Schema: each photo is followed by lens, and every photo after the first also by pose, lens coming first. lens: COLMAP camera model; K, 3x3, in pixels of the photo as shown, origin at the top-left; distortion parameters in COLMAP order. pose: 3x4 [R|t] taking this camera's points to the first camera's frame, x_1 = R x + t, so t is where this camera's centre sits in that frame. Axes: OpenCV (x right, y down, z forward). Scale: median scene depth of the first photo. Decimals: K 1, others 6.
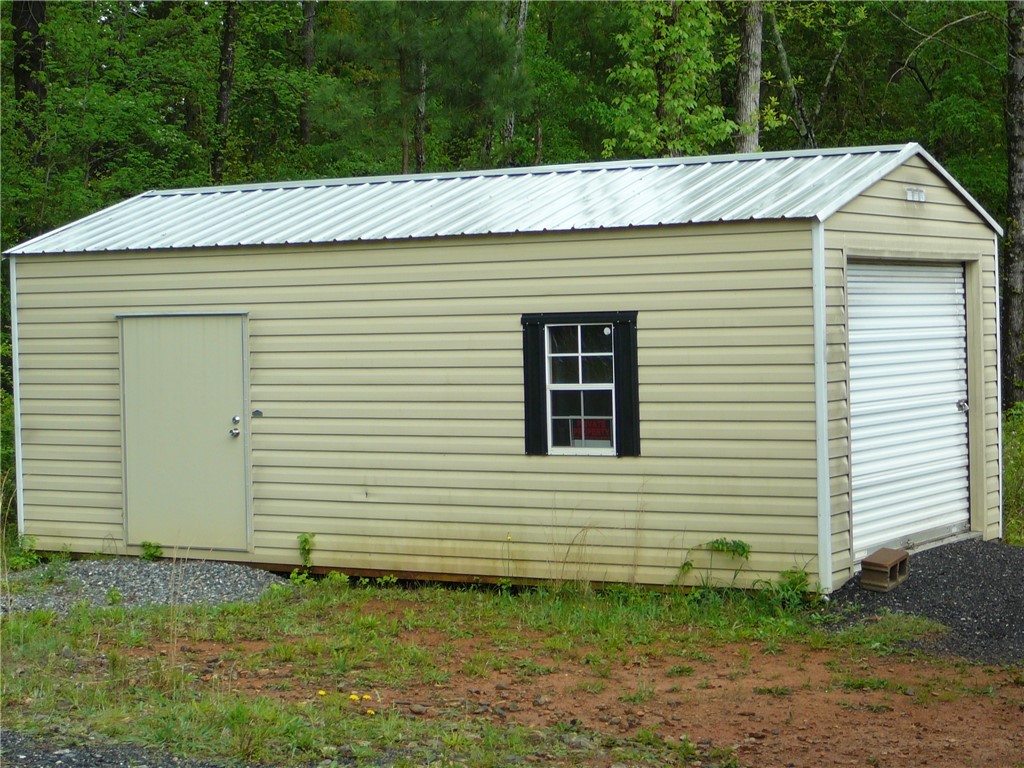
lens RADIAL K [[2106.4, 0, 512.0], [0, 2106.4, 384.0], [0, 0, 1]] dist [-0.000783, -0.016370]
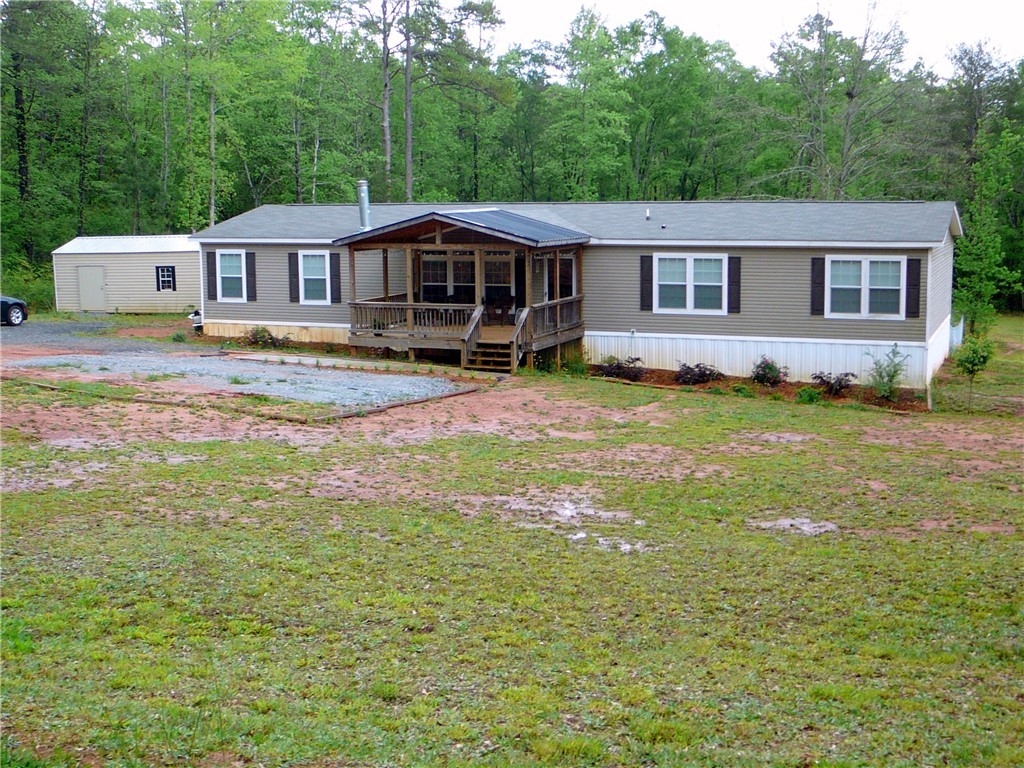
lens RADIAL K [[1328.7, 0, 512.0], [0, 1328.7, 384.0], [0, 0, 1]] dist [-0.092566, 0.018157]
pose [[0.975422, -0.026949, 0.218690, 0.156989], [0.006104, 0.995416, 0.095441, -0.050992], [-0.220260, -0.091760, 0.971116, -2.703554]]
